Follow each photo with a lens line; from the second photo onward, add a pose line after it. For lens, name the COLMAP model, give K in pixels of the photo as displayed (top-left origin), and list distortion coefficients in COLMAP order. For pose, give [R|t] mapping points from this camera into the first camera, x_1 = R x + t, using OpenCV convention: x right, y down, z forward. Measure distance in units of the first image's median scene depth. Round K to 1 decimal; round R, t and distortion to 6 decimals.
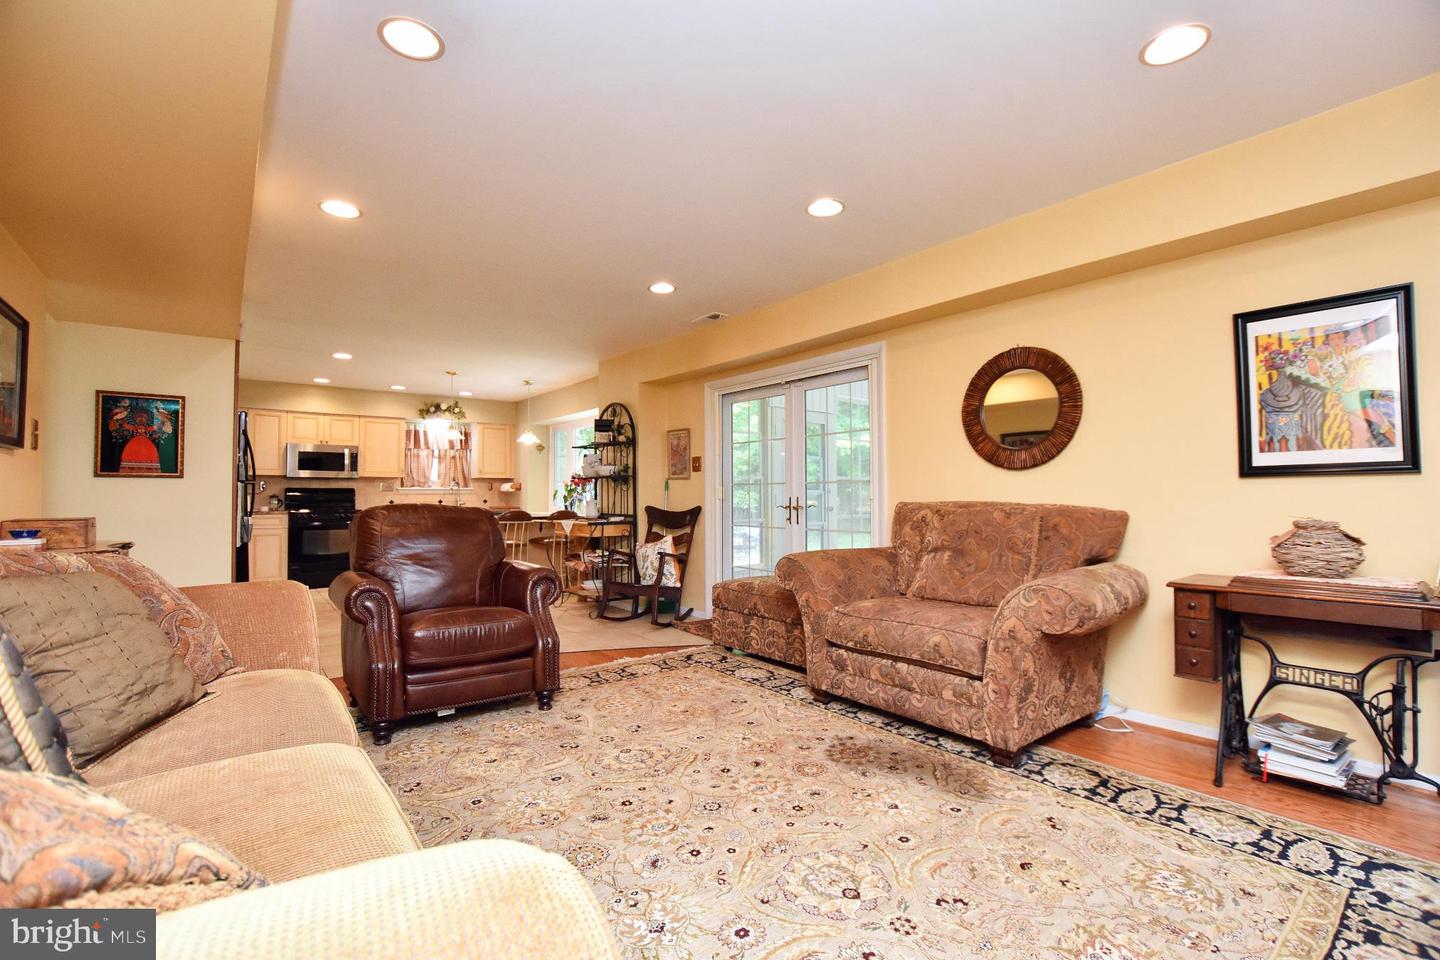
lens RADIAL K [[648.6, 0, 722.1], [0, 648.6, 477.5], [0, 0, 1]] dist [-0.024987, 0.000307]
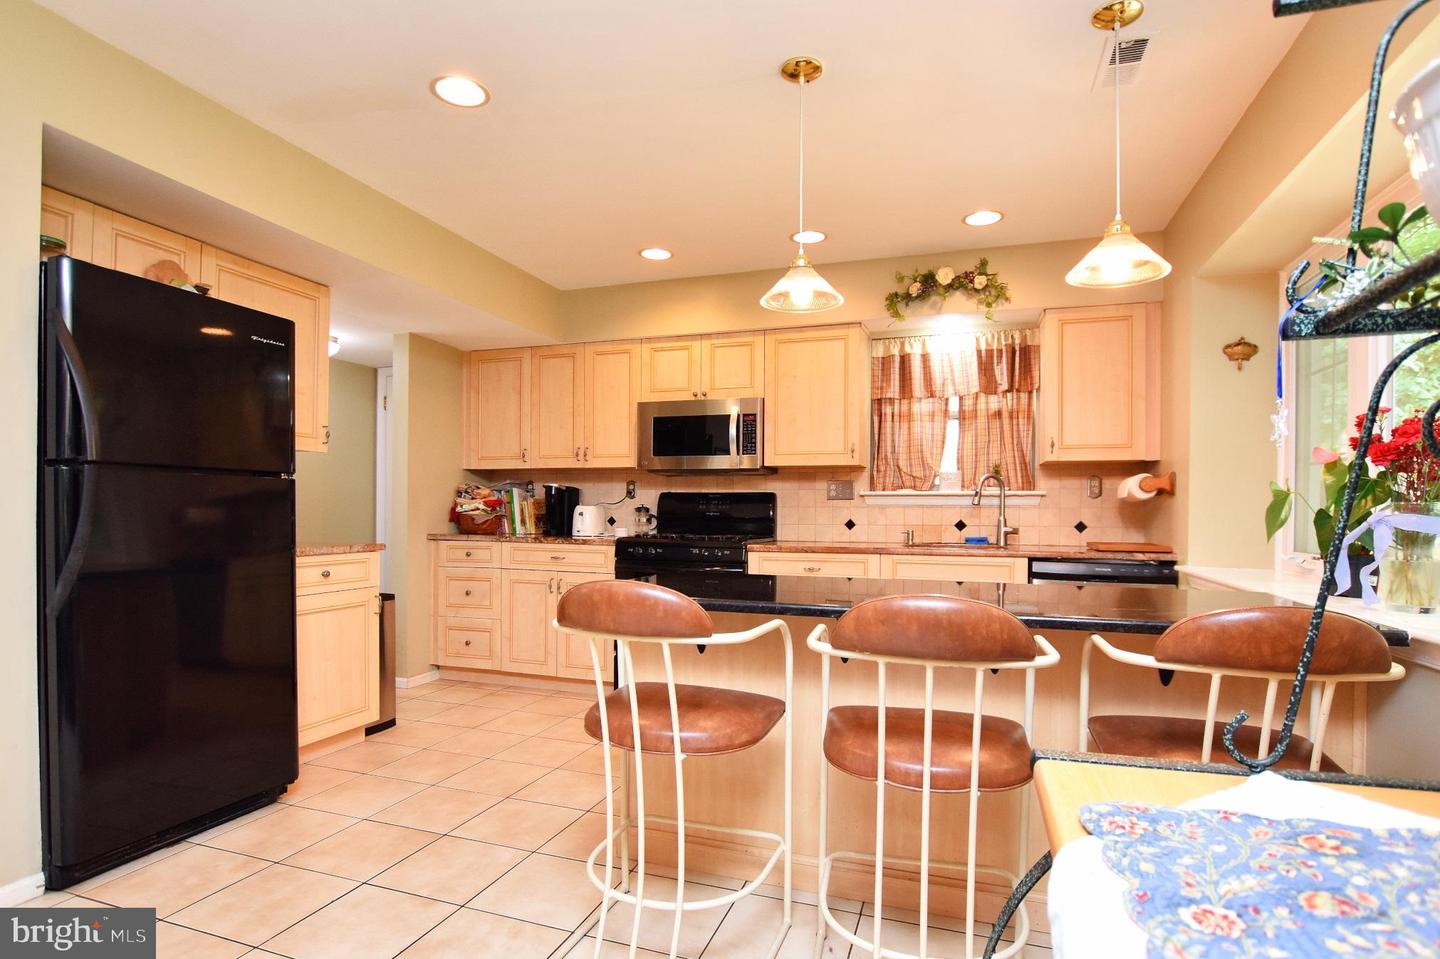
lens RADIAL K [[725.8, 0, 723.1], [0, 725.8, 489.3], [0, 0, 1]] dist [-0.000878, 0.000023]
pose [[0.557029, -0.008053, -0.830454, -0.148485], [0.013088, 0.999914, -0.000917, 0.013718], [0.830390, -0.010358, 0.557086, 0.645284]]
